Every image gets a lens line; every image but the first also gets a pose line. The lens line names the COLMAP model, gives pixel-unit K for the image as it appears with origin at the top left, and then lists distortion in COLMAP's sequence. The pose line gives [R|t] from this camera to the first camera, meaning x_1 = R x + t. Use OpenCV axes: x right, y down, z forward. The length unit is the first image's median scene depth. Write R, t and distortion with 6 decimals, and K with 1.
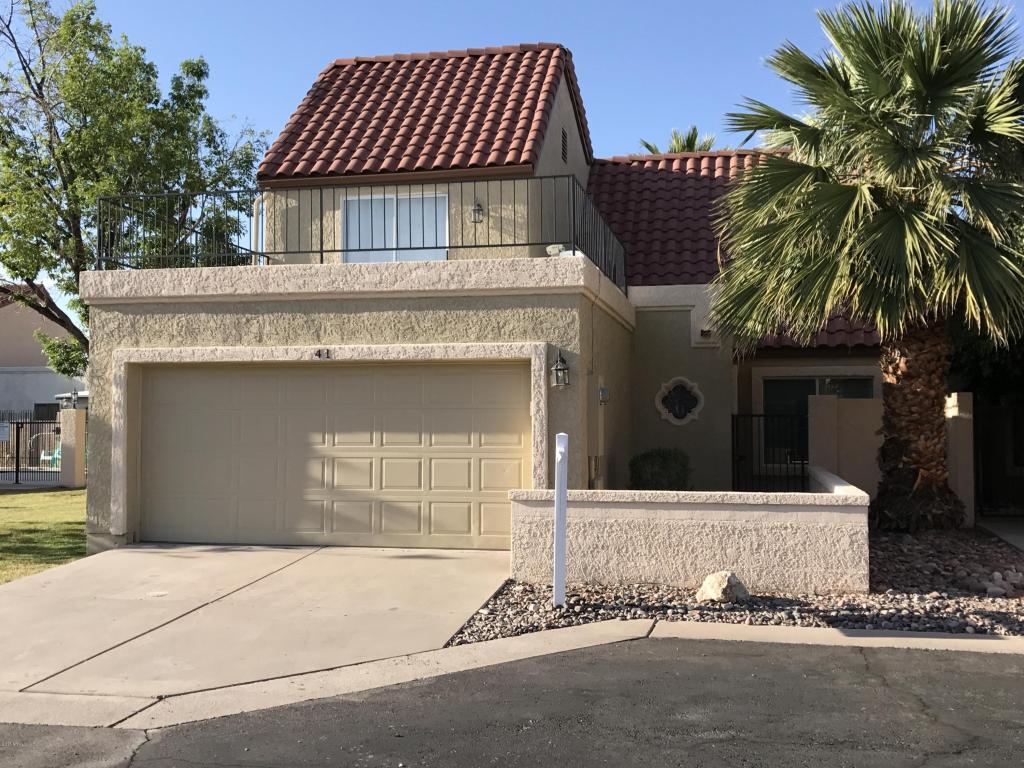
lens RADIAL K [[1088.3, 0, 505.6], [0, 1088.3, 380.7], [0, 0, 1]] dist [0.036066, 0.000000]
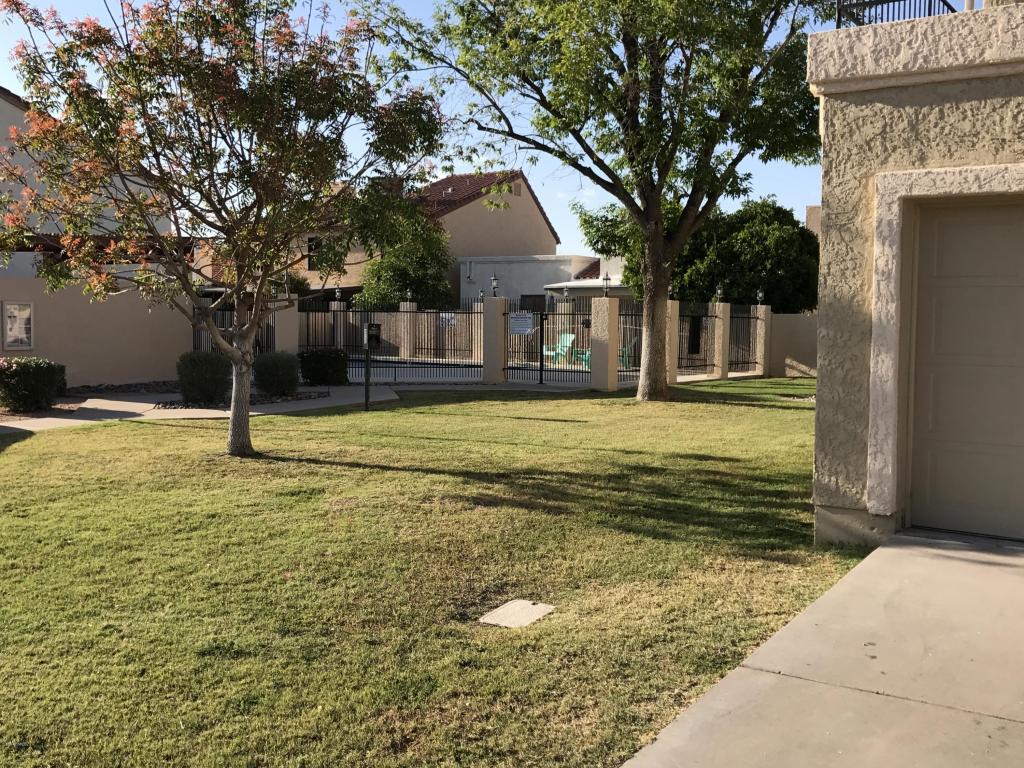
lens RADIAL K [[1088.3, 0, 517.1], [0, 1088.3, 380.0], [0, 0, 1]] dist [0.036066, 0.000000]
pose [[0.934445, 0.033680, -0.354511, -0.329704], [0.000130, 0.995485, 0.094918, 0.021614], [0.356107, -0.088742, 0.930222, 0.426286]]
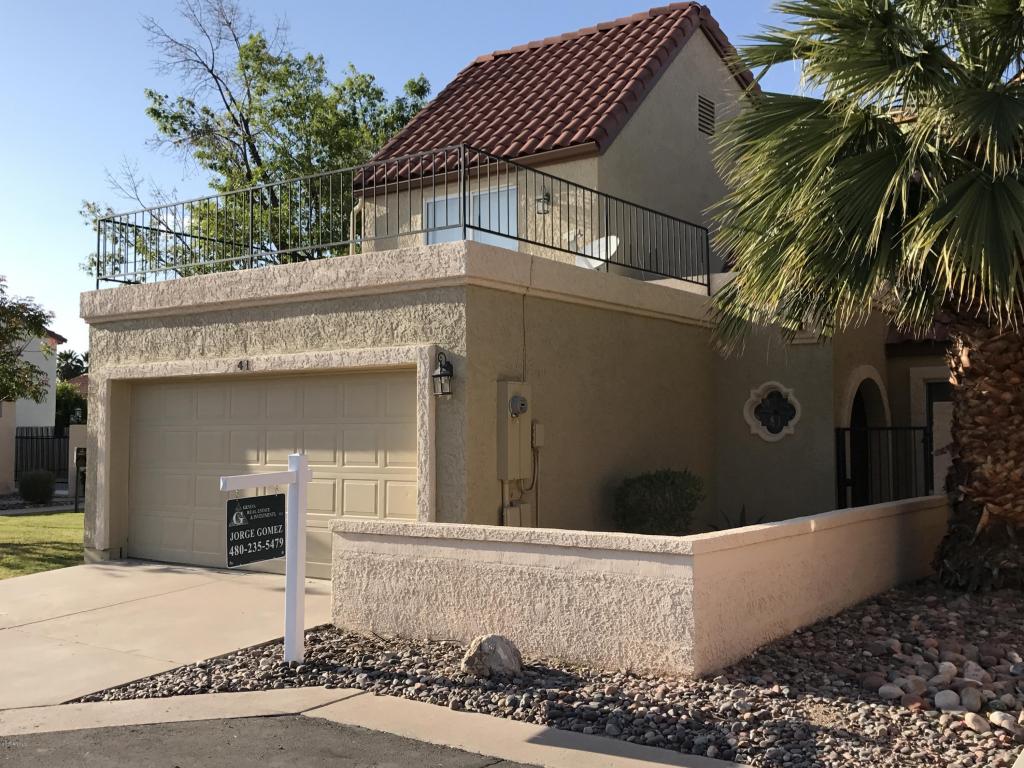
lens RADIAL K [[1088.3, 0, 505.6], [0, 1088.3, 375.6], [0, 0, 1]] dist [0.036066, 0.000000]
pose [[0.915149, -0.024325, -0.402381, 0.392934], [0.017513, 0.999634, -0.020600, 0.006873], [0.402735, 0.011805, 0.915241, 0.224940]]
